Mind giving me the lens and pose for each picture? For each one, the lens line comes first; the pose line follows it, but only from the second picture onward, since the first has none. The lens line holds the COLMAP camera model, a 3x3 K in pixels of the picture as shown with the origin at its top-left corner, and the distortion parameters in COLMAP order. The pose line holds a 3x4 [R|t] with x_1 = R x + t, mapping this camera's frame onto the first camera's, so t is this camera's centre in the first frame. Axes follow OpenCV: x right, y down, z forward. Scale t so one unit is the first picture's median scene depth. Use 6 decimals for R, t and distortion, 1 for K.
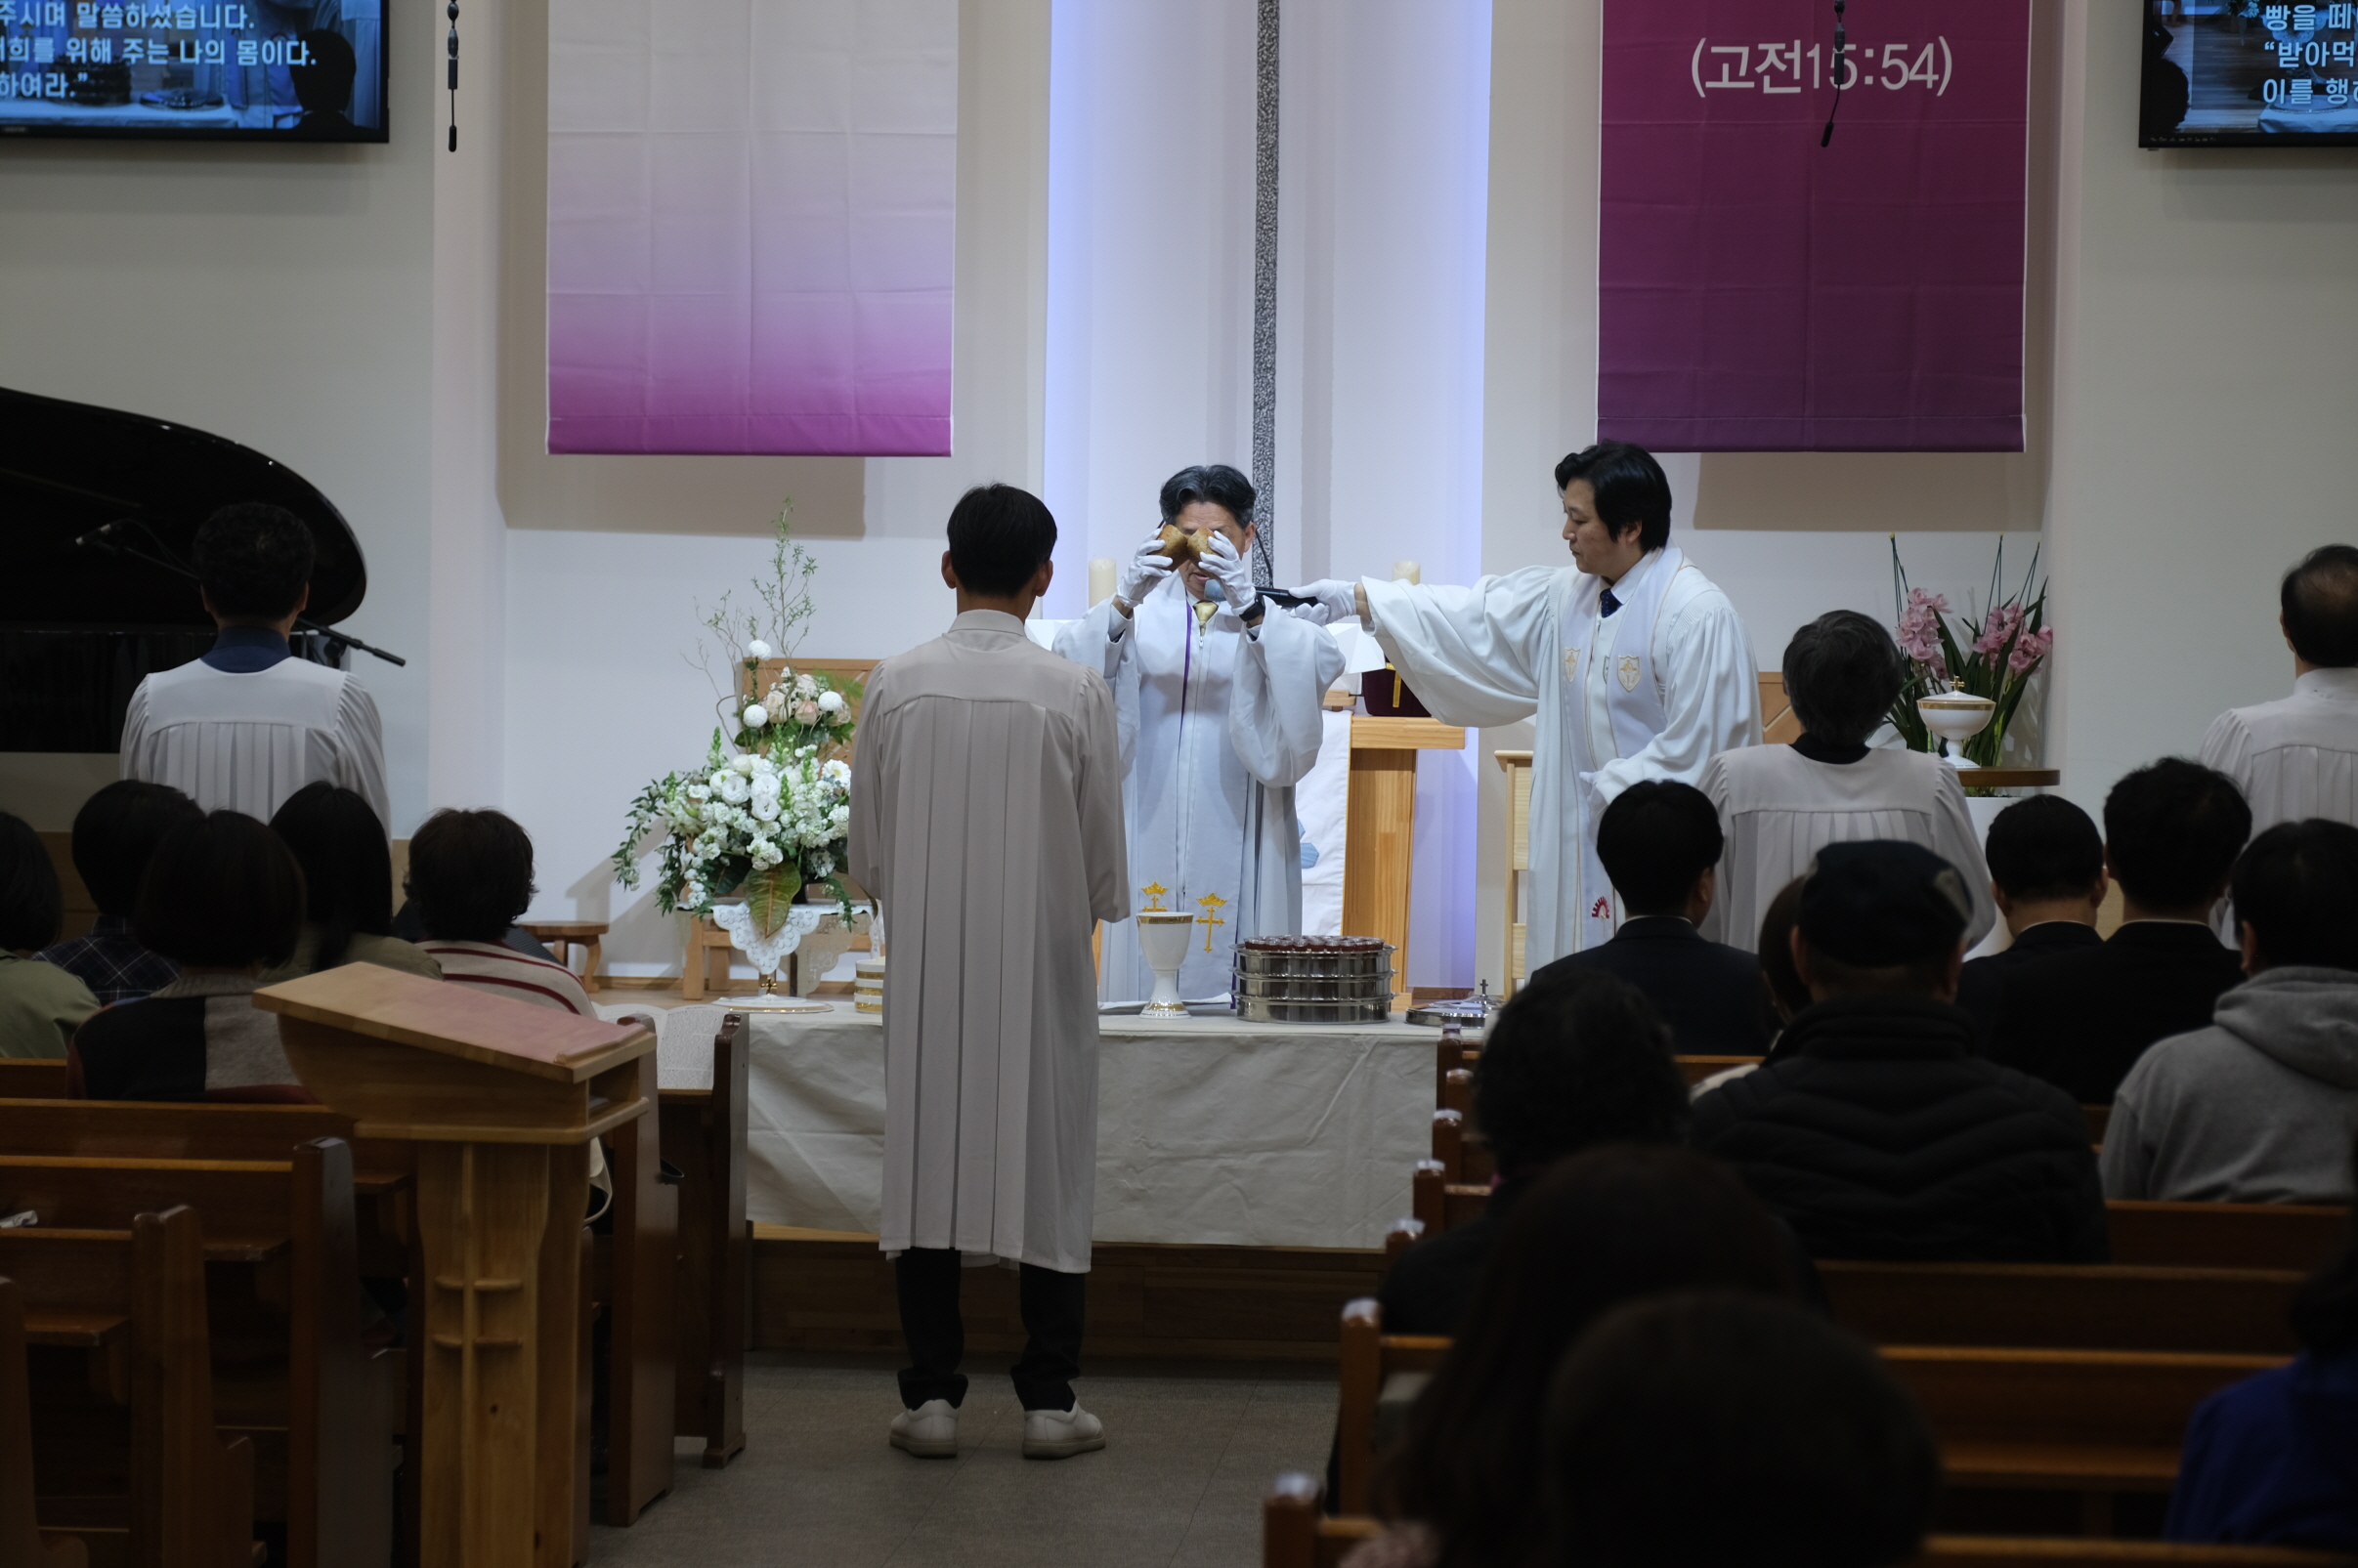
lens RADIAL K [[5717.6, 0, 1008.9], [0, 5717.6, 804.1], [0, 0, 1]] dist [0.209255, 0.000000]
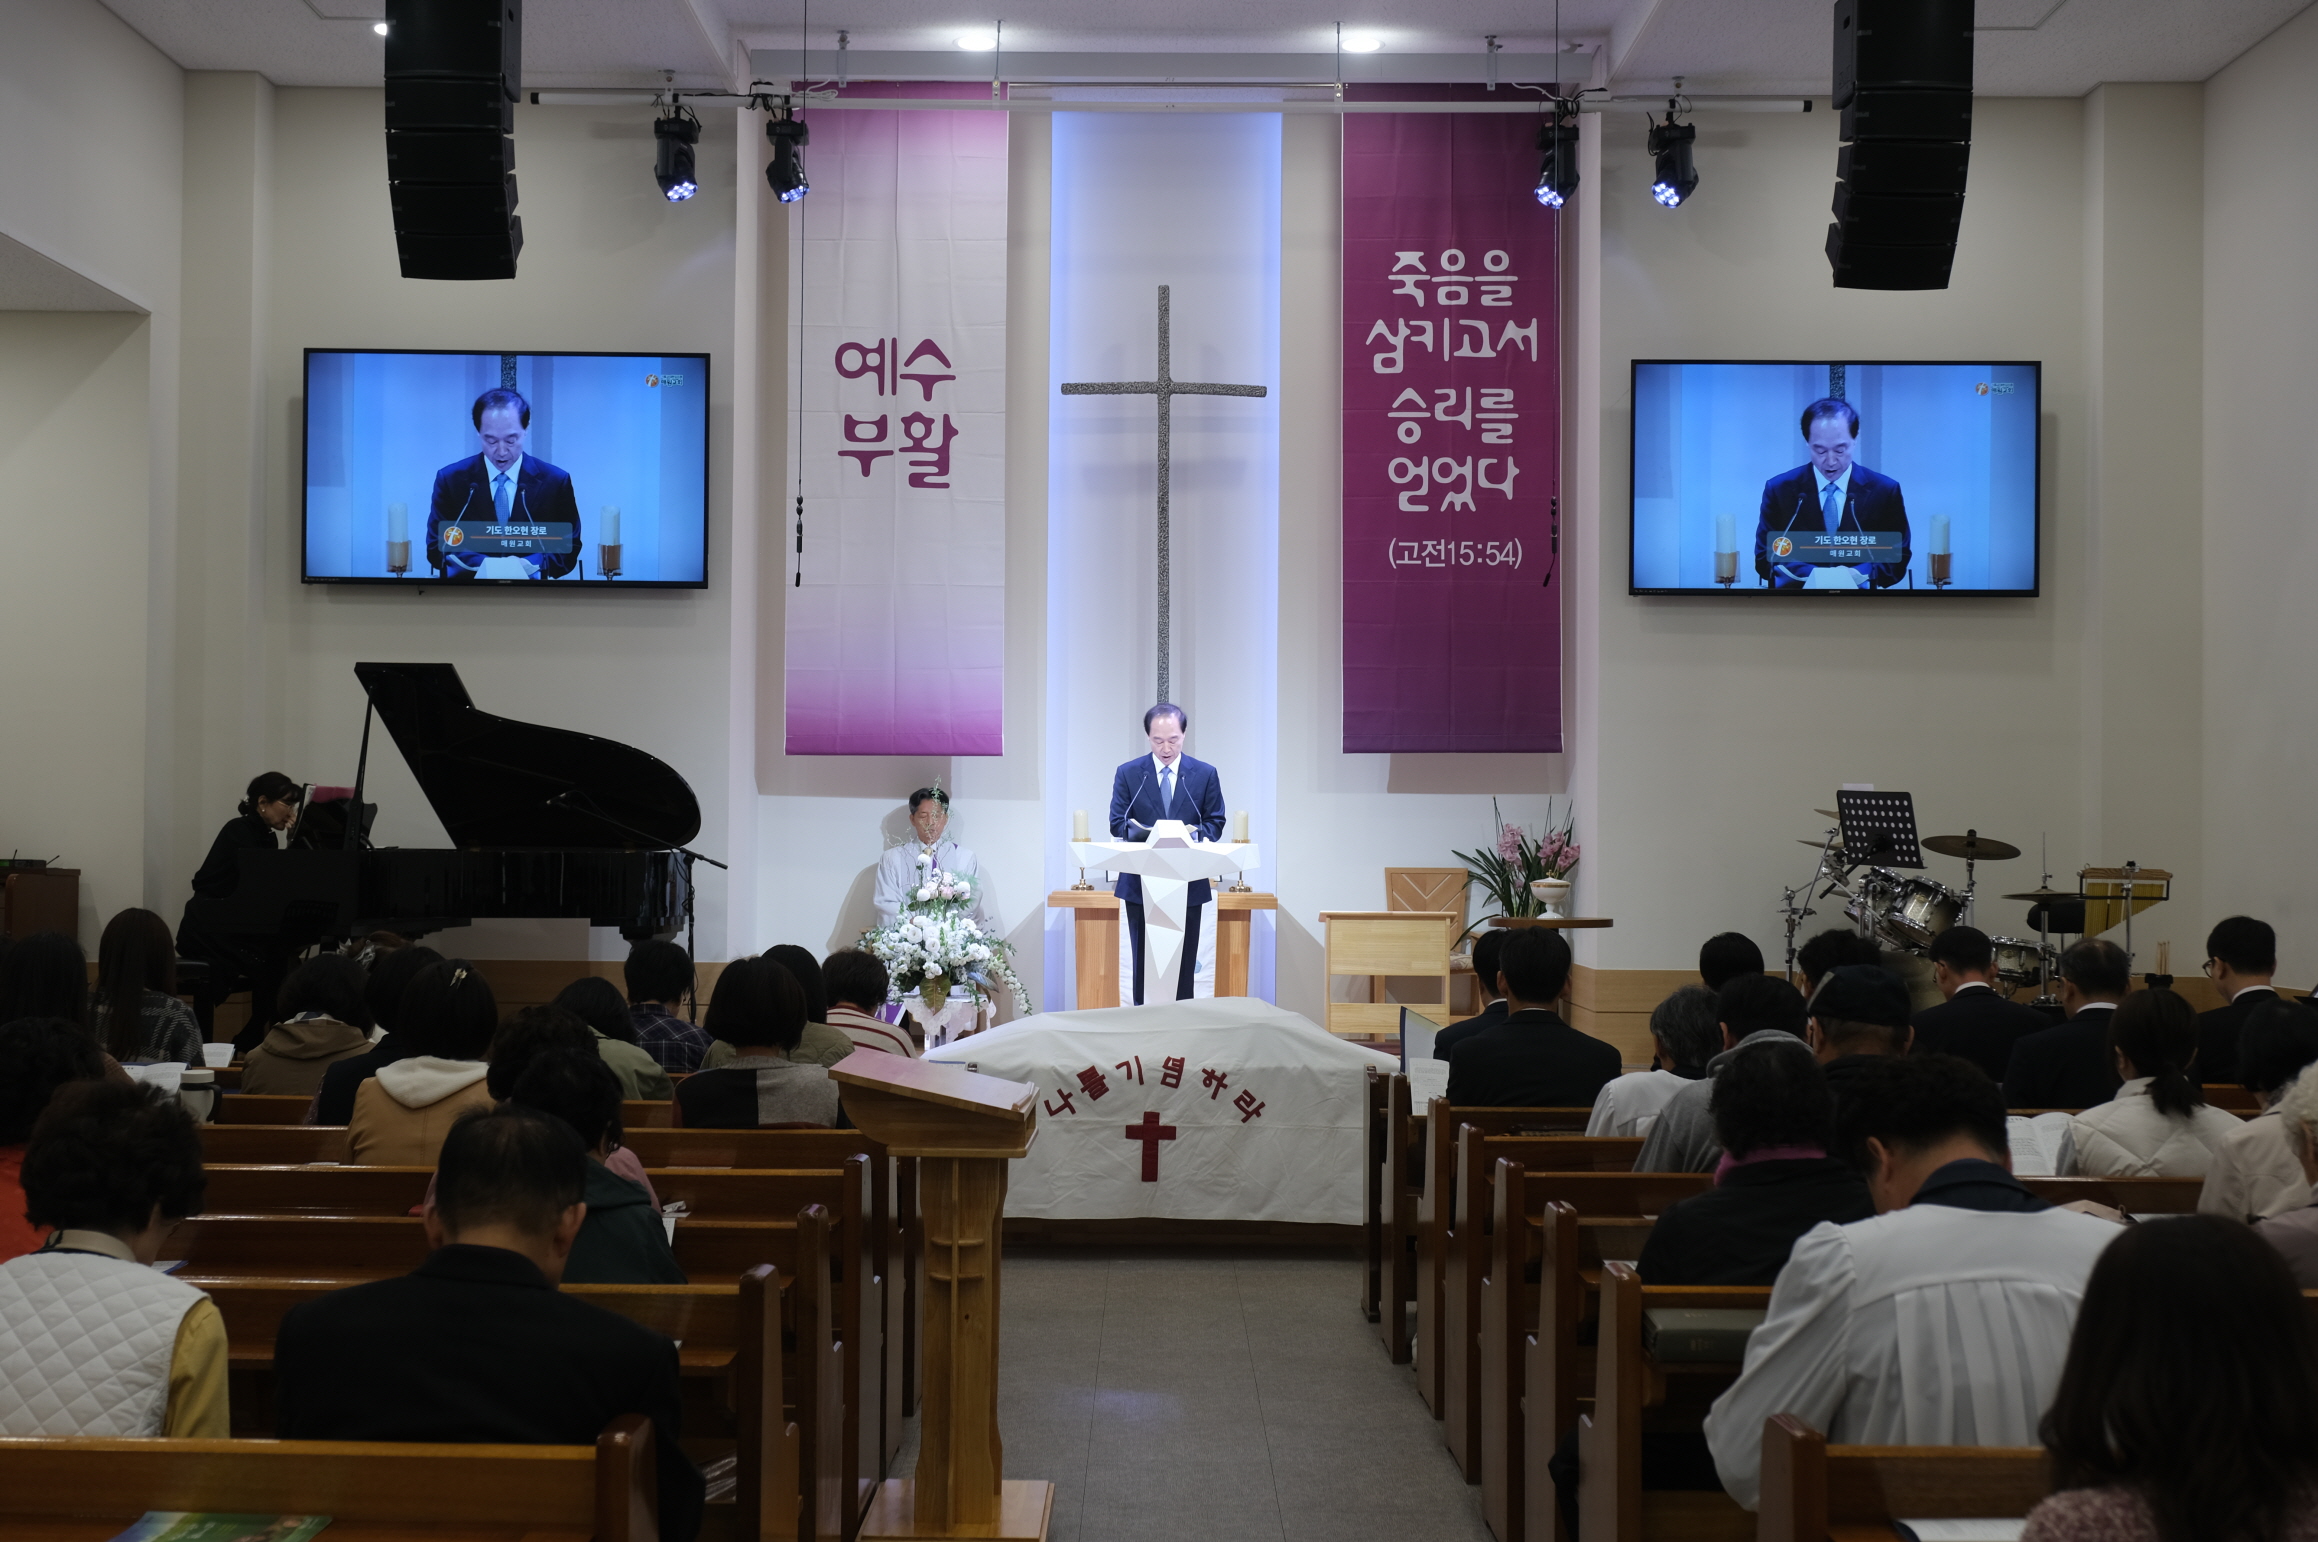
lens RADIAL K [[2770.8, 0, 1113.2], [0, 2770.8, 804.7], [0, 0, 1]] dist [0.013034, 0.000000]
pose [[0.995375, -0.004134, 0.095973, -0.062431], [0.008438, 0.998975, -0.044480, -0.003753], [-0.095690, 0.045084, 0.994390, 0.092988]]
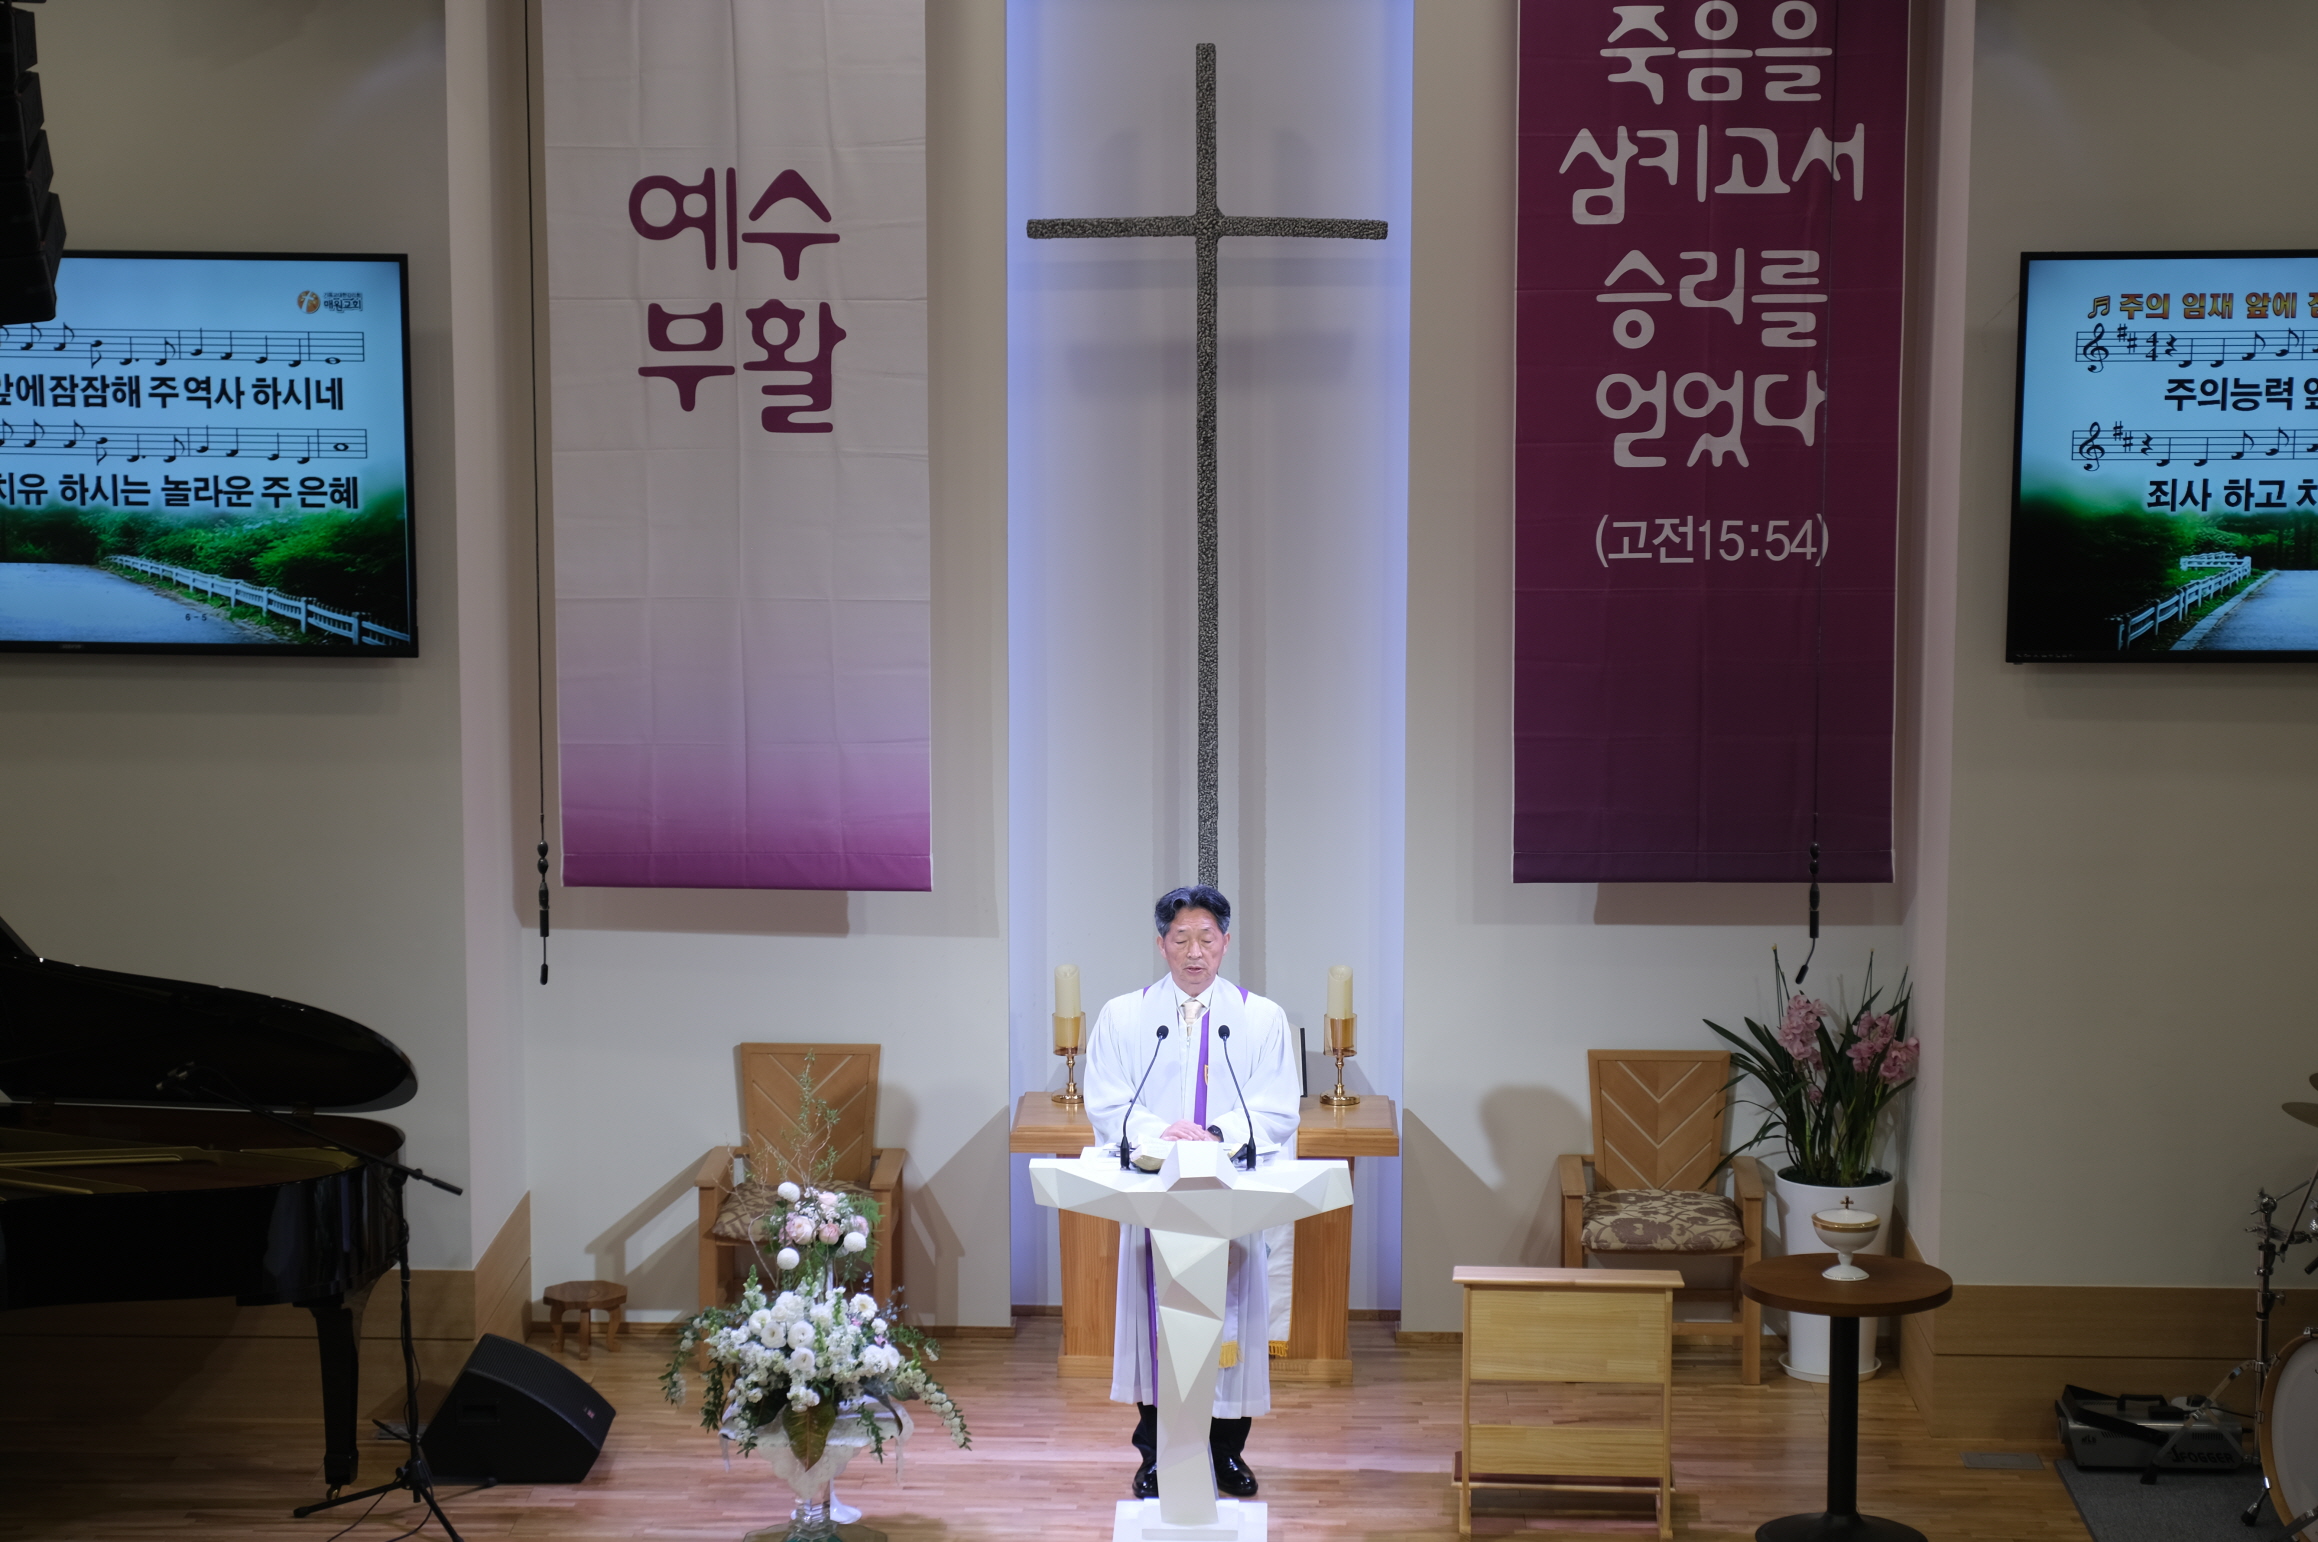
lens RADIAL K [[4986.0, 0, 1043.7], [0, 4986.0, 872.6], [0, 0, 1]] dist [0.122282, 0.000000]
pose [[0.998354, -0.025845, 0.051203, -0.038306], [0.018400, 0.989857, 0.140872, -0.203038], [-0.054324, -0.139697, 0.988703, 0.047373]]
